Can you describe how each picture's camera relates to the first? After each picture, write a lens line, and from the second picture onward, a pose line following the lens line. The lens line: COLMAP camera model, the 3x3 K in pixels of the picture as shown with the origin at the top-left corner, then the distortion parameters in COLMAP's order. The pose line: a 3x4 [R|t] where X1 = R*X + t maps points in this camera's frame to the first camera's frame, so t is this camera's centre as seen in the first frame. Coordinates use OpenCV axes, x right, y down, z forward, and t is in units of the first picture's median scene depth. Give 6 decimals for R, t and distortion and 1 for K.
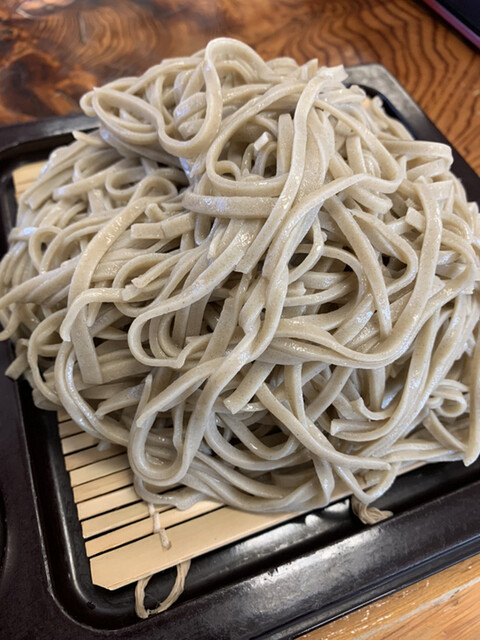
lens RADIAL K [[512.5, 0, 240.0], [0, 512.5, 320.0], [0, 0, 1]] dist [-0.039249, -0.000284]
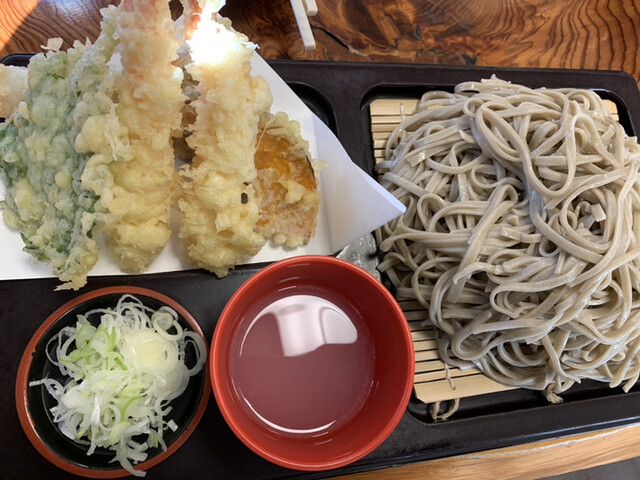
lens RADIAL K [[495.1, 0, 320.0], [0, 495.1, 240.0], [0, 0, 1]] dist [0.008463, -0.010454]
pose [[0.958855, 0.270792, 0.085255, -0.915233], [-0.283562, 0.928069, 0.241415, -0.363747], [-0.013749, -0.255657, 0.966670, -0.624778]]
